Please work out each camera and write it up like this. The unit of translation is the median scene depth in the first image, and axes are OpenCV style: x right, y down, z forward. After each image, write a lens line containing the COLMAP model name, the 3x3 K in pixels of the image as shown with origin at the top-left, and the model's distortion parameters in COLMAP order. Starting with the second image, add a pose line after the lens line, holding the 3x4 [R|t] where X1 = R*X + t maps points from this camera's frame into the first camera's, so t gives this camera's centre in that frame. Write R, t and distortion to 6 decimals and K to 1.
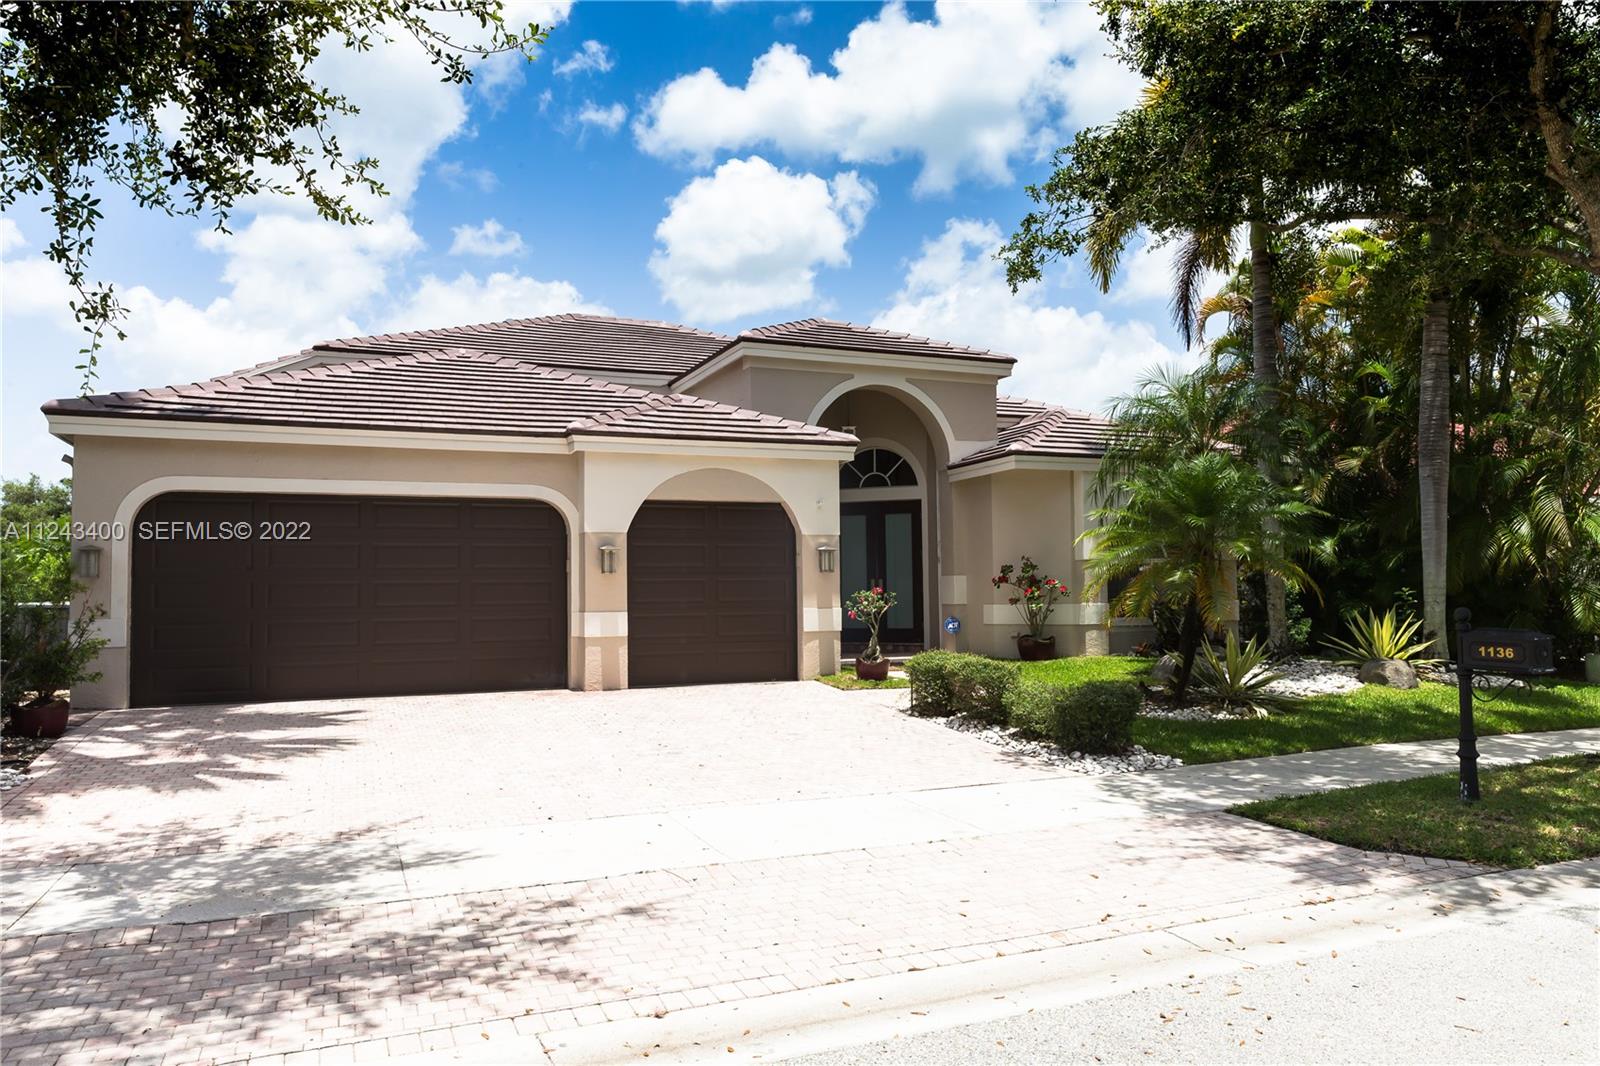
lens RADIAL K [[1172.5, 0, 800.0], [0, 1172.5, 533.0], [0, 0, 1]] dist [-0.001732, -0.000892]
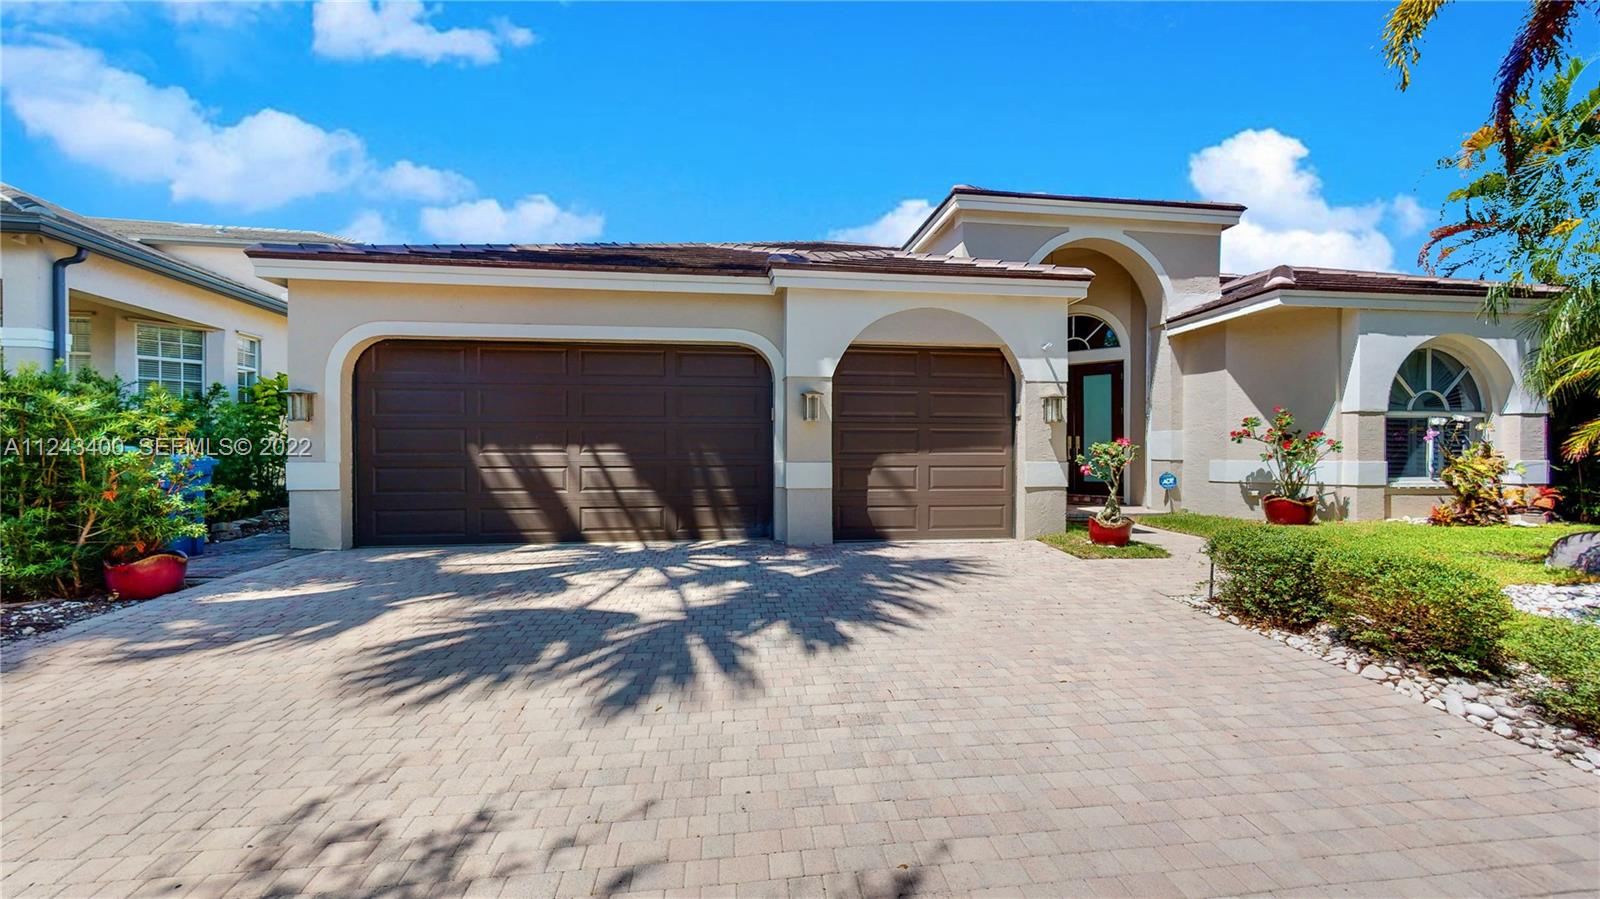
lens RADIAL K [[593.8, 0, 797.4], [0, 593.8, 457.2], [0, 0, 1]] dist [0.000328, 0.000113]
pose [[0.964856, 0.012975, -0.262459, -0.046573], [0.002916, 0.998190, 0.060069, 0.031484], [0.262763, -0.058723, 0.963072, 0.495047]]
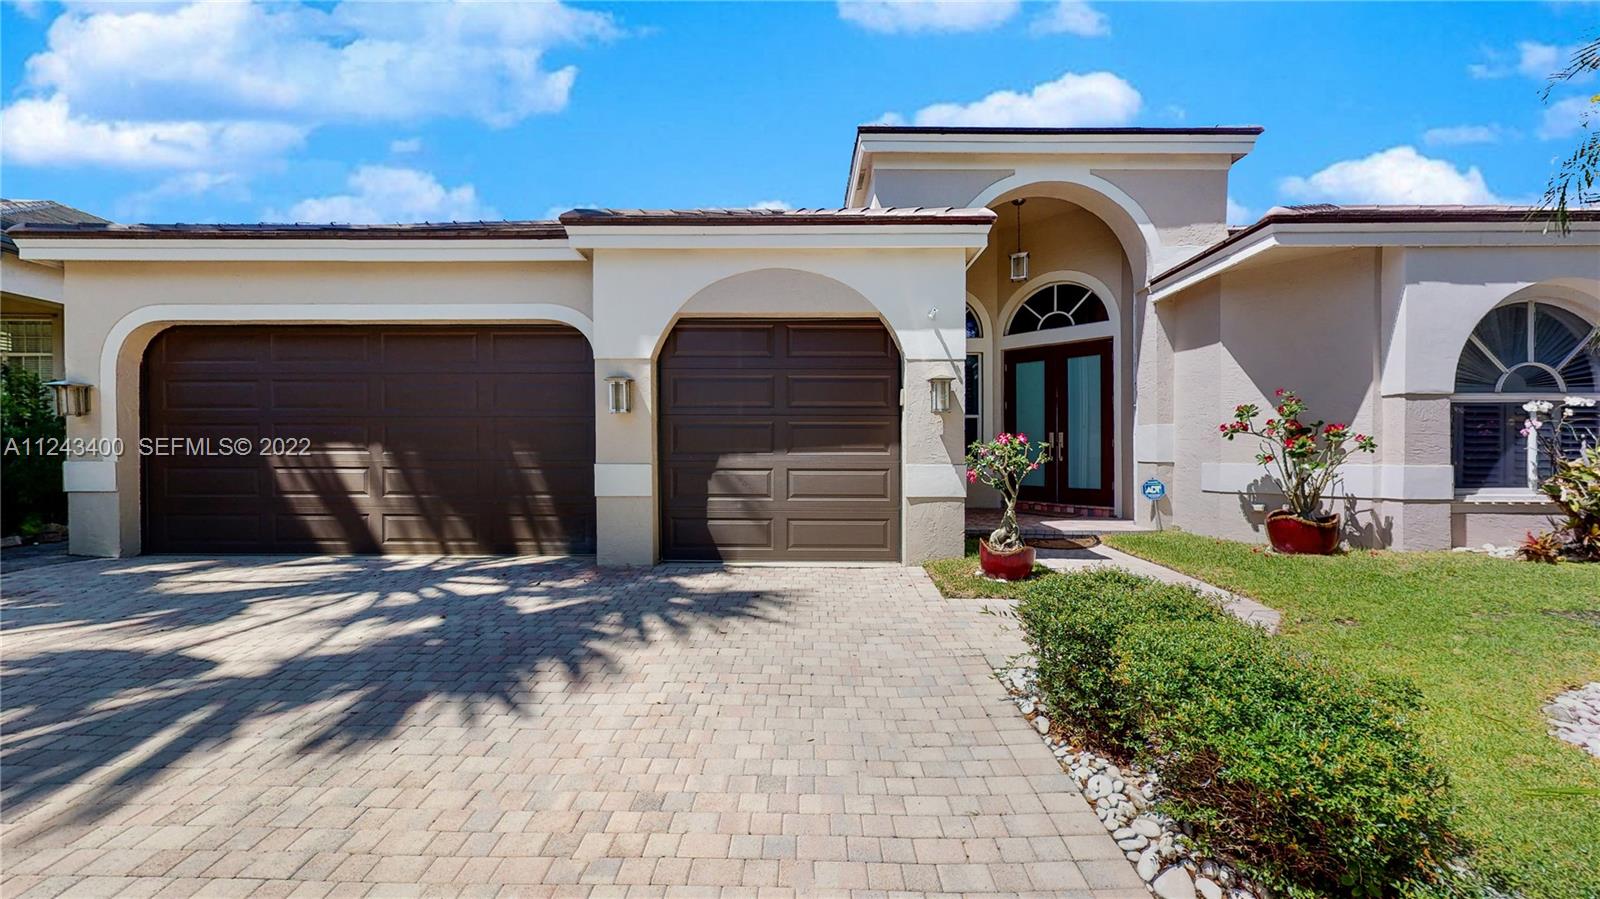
lens RADIAL K [[589.7, 0, 805.3], [0, 589.7, 452.3], [0, 0, 1]] dist [-0.001359, -0.000084]
pose [[0.917967, 0.011492, -0.396489, 0.084538], [0.009534, 0.998652, 0.051021, 0.037538], [0.396541, -0.050616, 0.916620, 0.636589]]
